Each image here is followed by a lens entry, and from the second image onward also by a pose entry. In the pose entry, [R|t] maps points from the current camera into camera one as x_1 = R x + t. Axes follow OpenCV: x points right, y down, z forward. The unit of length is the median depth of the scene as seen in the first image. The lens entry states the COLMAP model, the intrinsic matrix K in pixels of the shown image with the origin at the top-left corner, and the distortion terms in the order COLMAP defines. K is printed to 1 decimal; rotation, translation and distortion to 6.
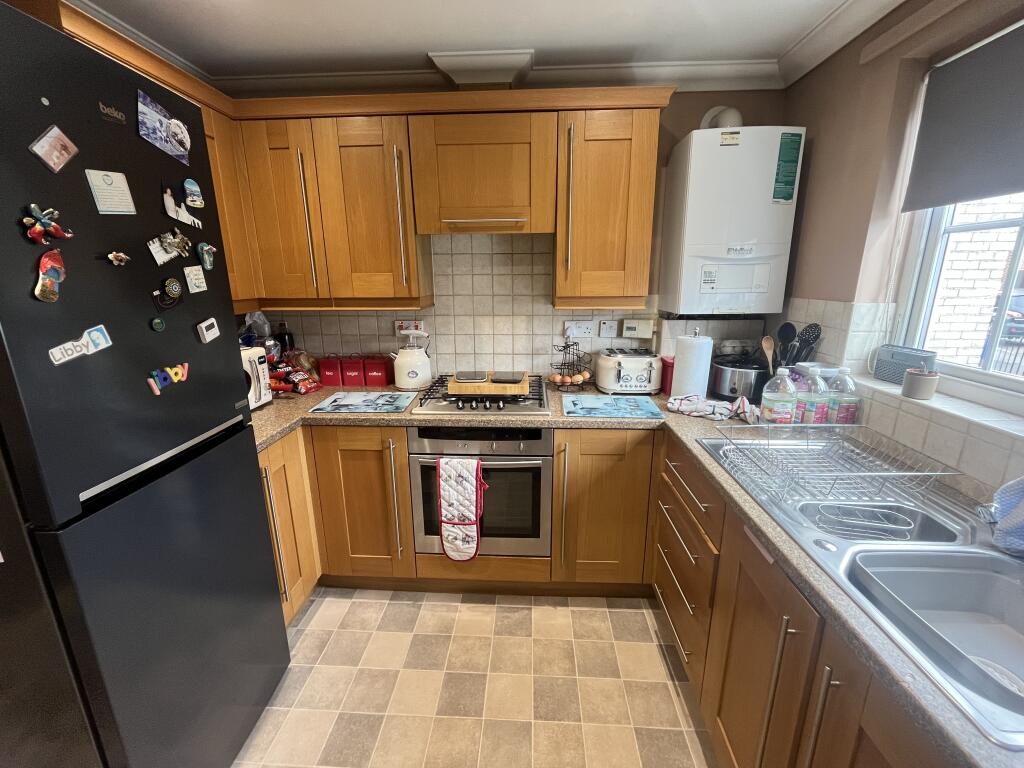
lens RADIAL K [[419.5, 0, 510.4], [0, 419.5, 380.9], [0, 0, 1]] dist [-0.003865, -0.000182]
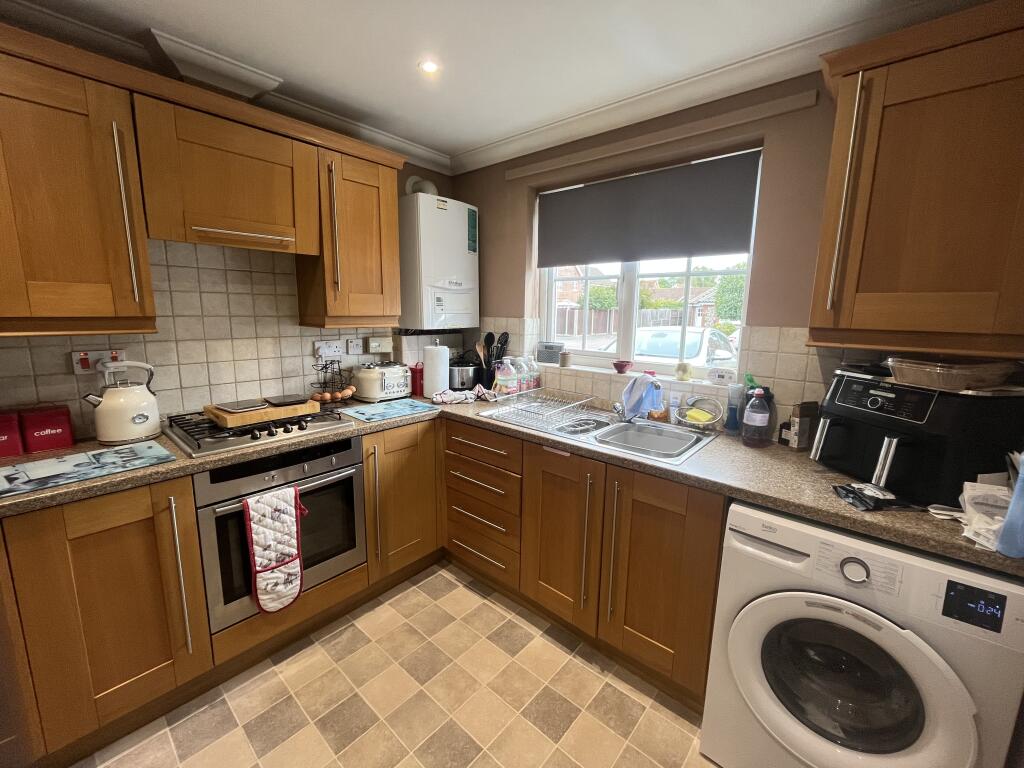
lens RADIAL K [[419.5, 0, 516.1], [0, 419.5, 380.5], [0, 0, 1]] dist [-0.003865, -0.000182]
pose [[0.613120, -0.116560, 0.781343, -0.462149], [0.173022, 0.984855, 0.011149, 0.029651], [-0.770809, 0.128354, 0.624002, 0.002484]]
